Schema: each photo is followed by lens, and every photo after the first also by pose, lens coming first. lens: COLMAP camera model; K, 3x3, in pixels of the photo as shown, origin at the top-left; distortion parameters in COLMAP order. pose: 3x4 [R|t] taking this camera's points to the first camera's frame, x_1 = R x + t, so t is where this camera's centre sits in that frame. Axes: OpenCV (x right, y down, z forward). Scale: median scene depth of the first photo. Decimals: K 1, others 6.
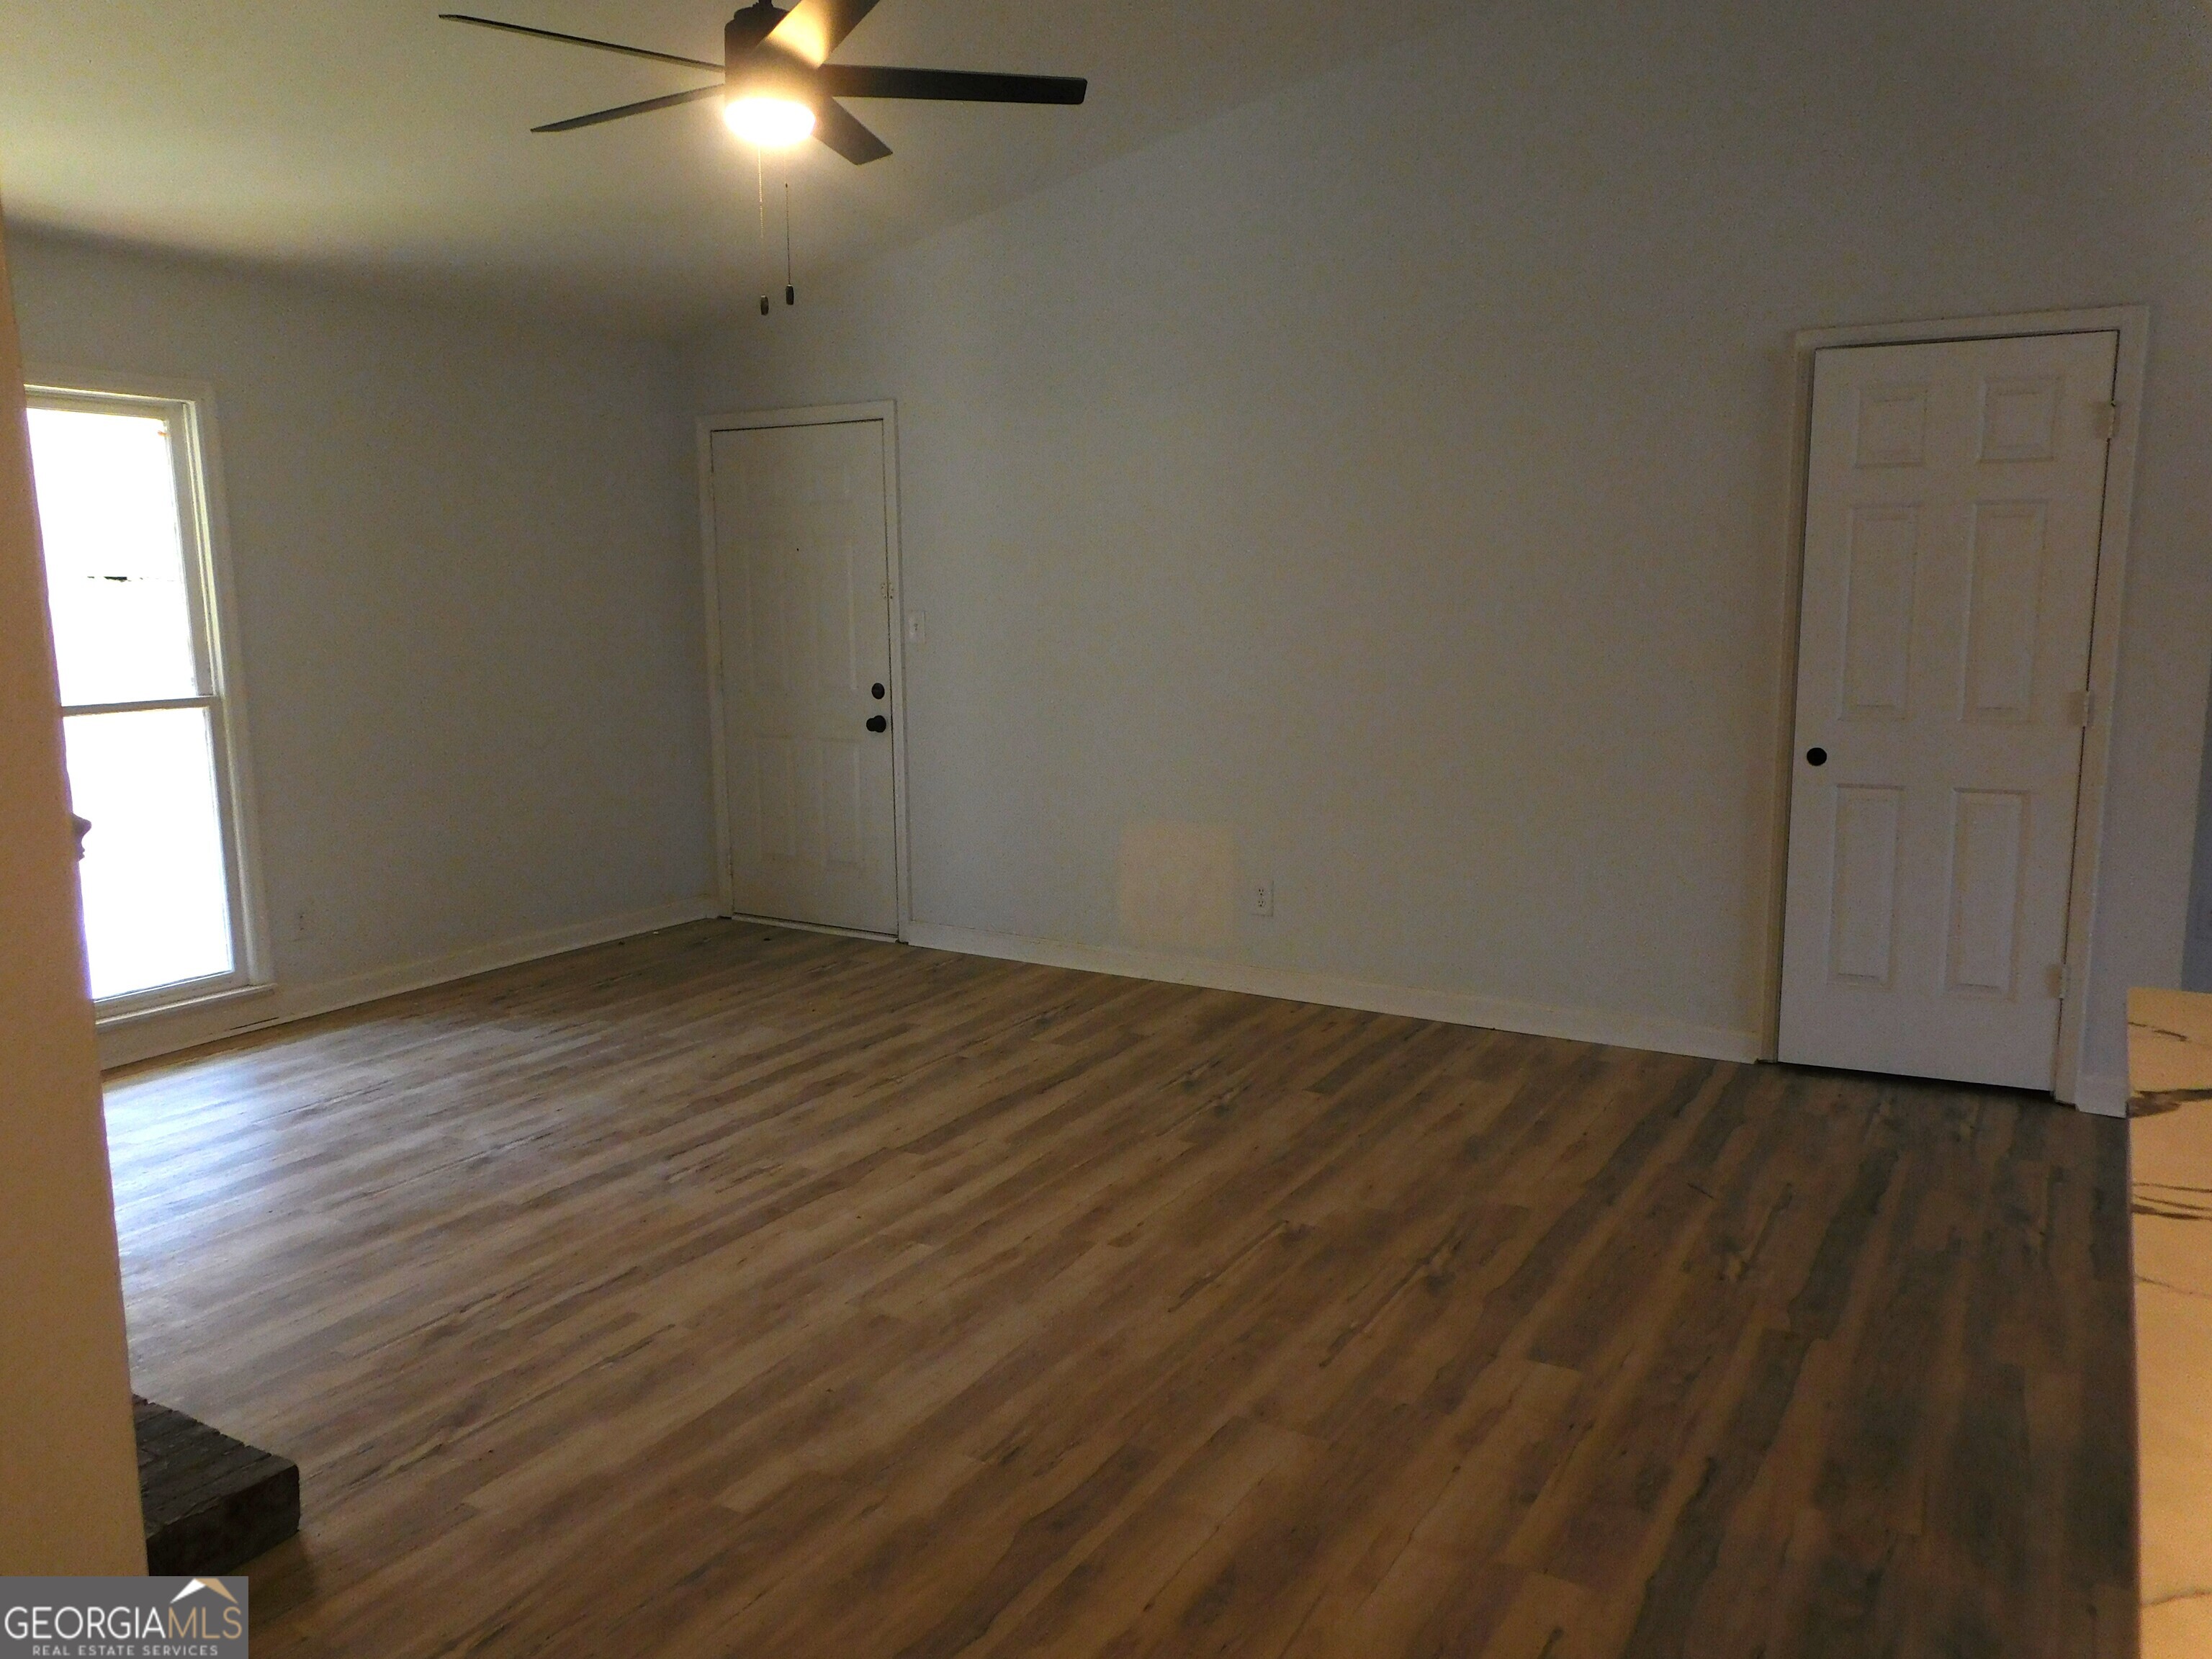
lens RADIAL K [[1661.9, 0, 1119.7], [0, 1661.9, 838.5], [0, 0, 1]] dist [-0.030287, 0.075218]
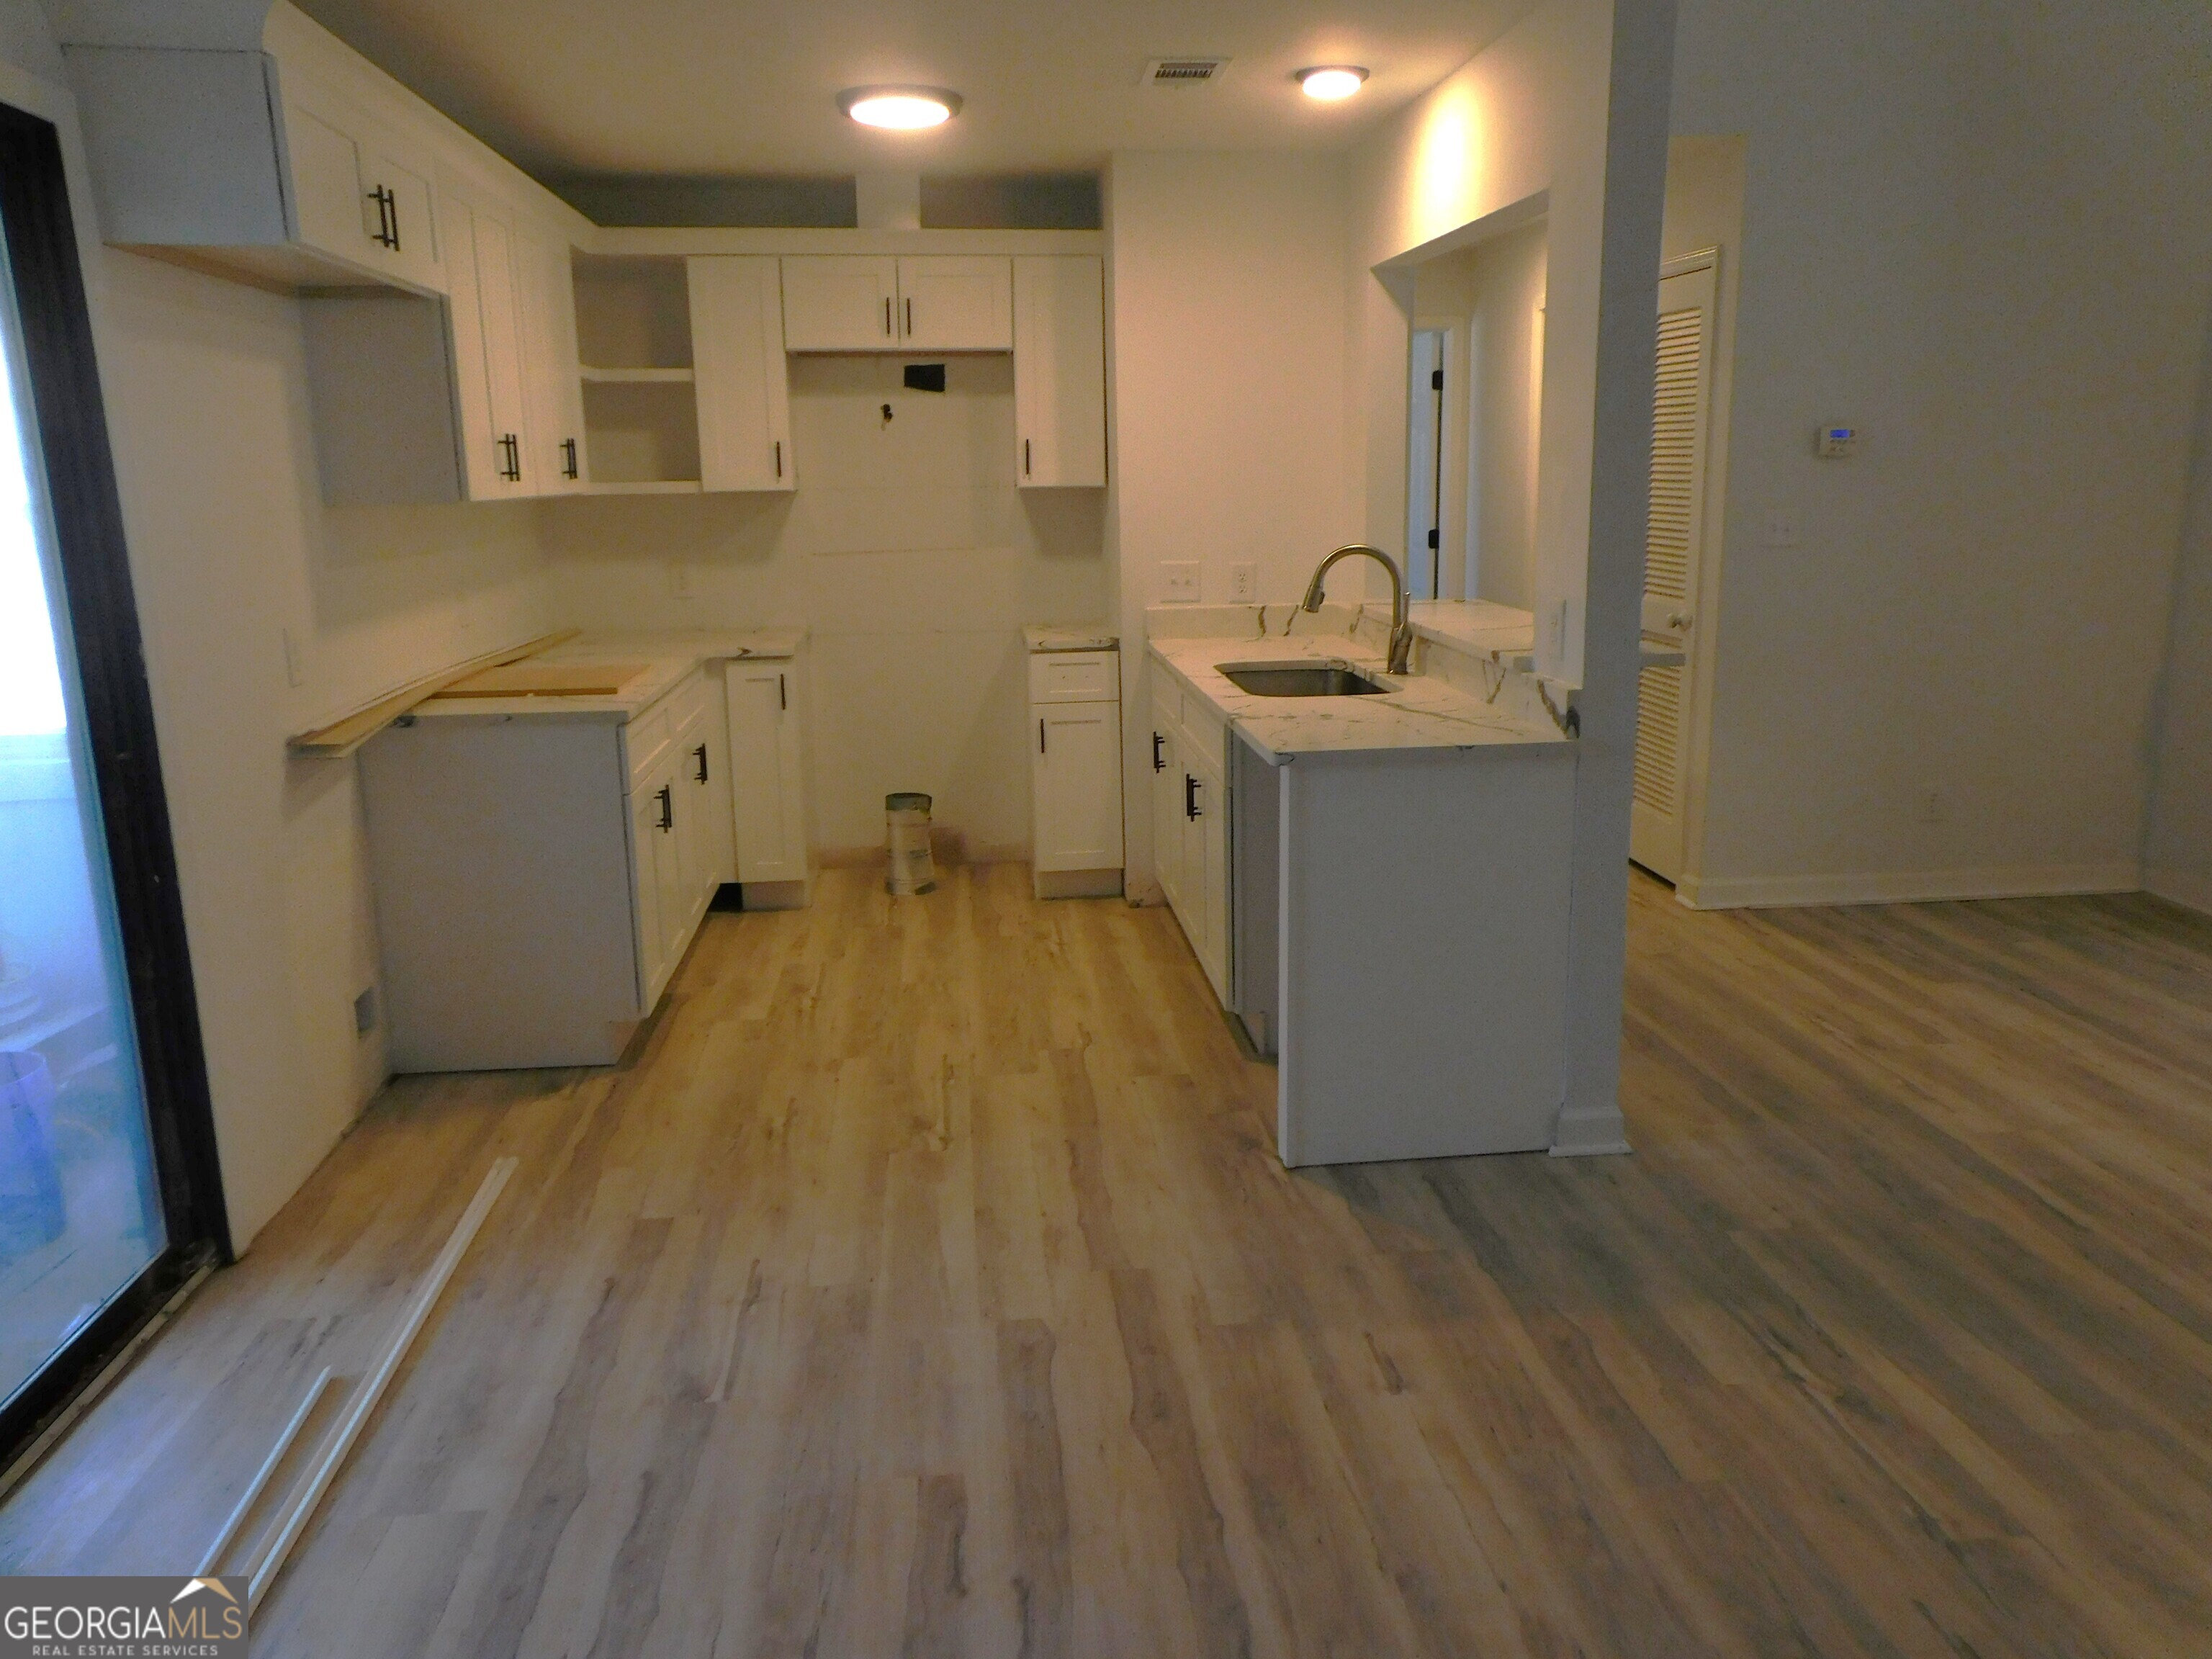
lens RADIAL K [[1661.9, 0, 1119.7], [0, 1661.9, 838.5], [0, 0, 1]] dist [-0.030287, 0.075218]
pose [[-0.806664, 0.149110, -0.571892, 1.083124], [-0.068677, 0.937445, 0.341291, -0.165663], [0.587007, 0.314583, -0.745963, 0.980292]]
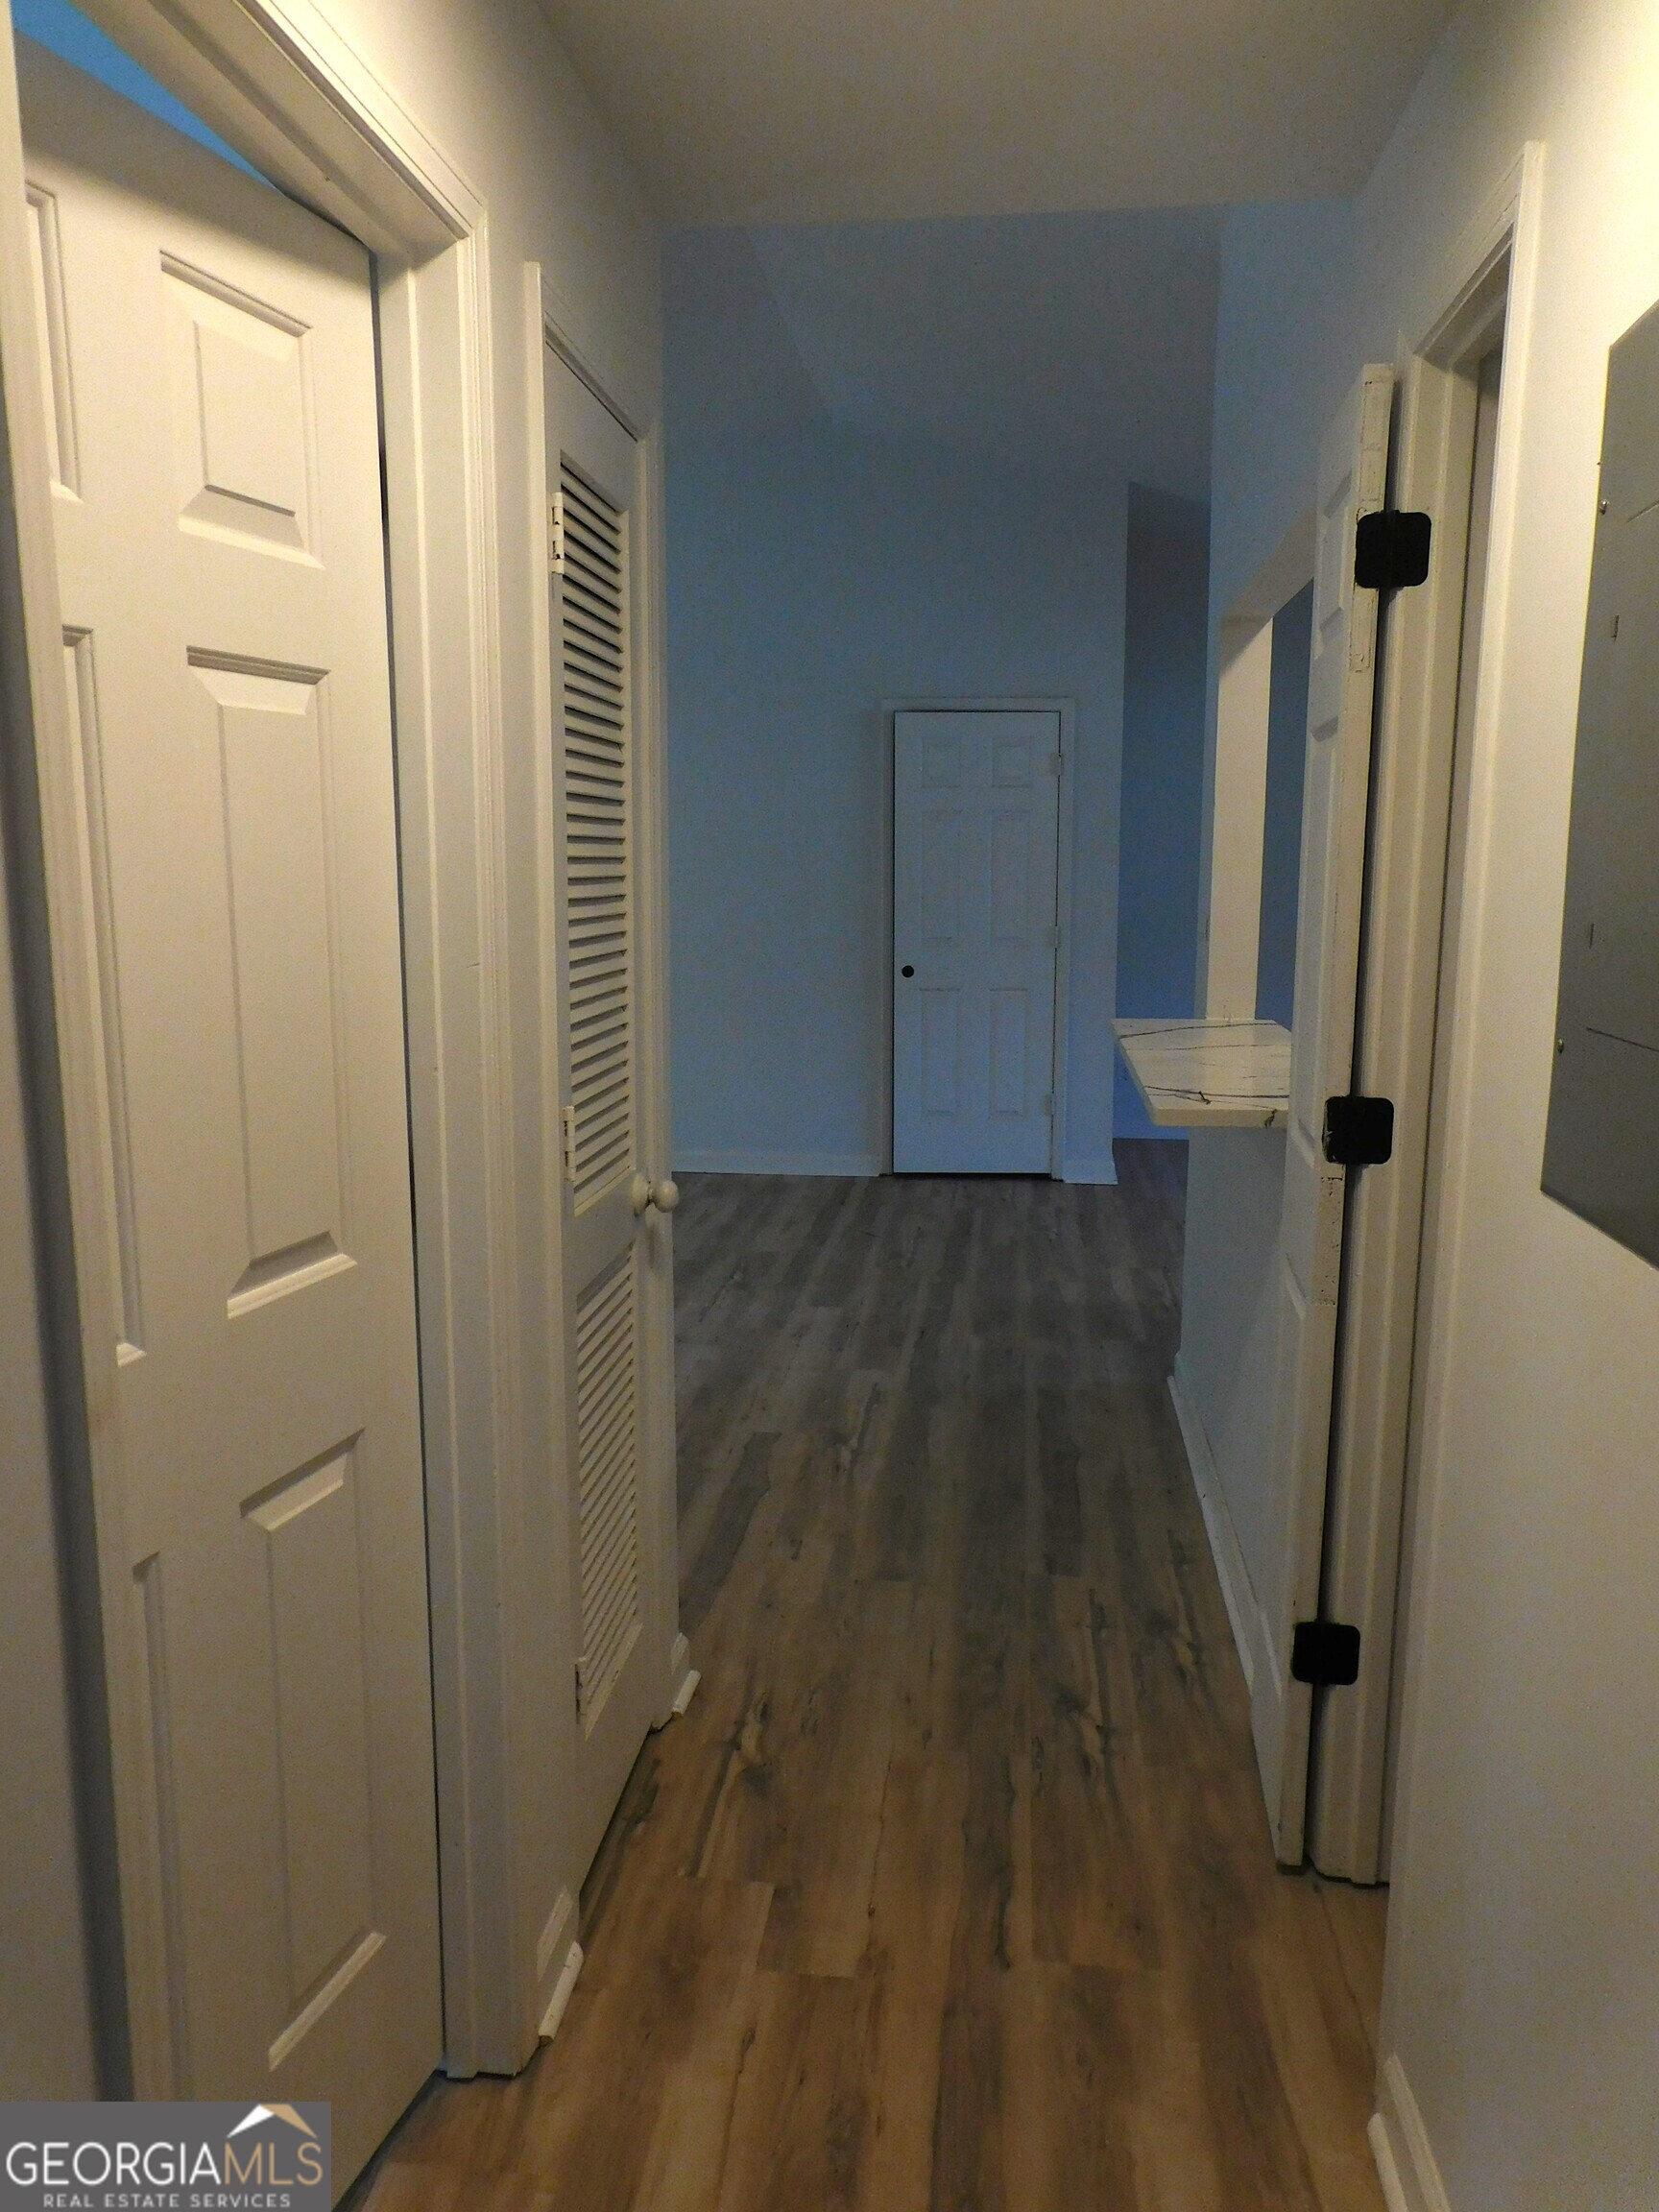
lens RADIAL K [[1656.5, 0, 823.4], [0, 1656.5, 1113.3], [0, 0, 1]] dist [-0.051946, 0.115706]
pose [[0.916218, -0.054388, 0.396971, -0.331987], [0.056036, 0.998401, 0.007455, 0.080995], [-0.396741, 0.015415, 0.917801, -0.471470]]
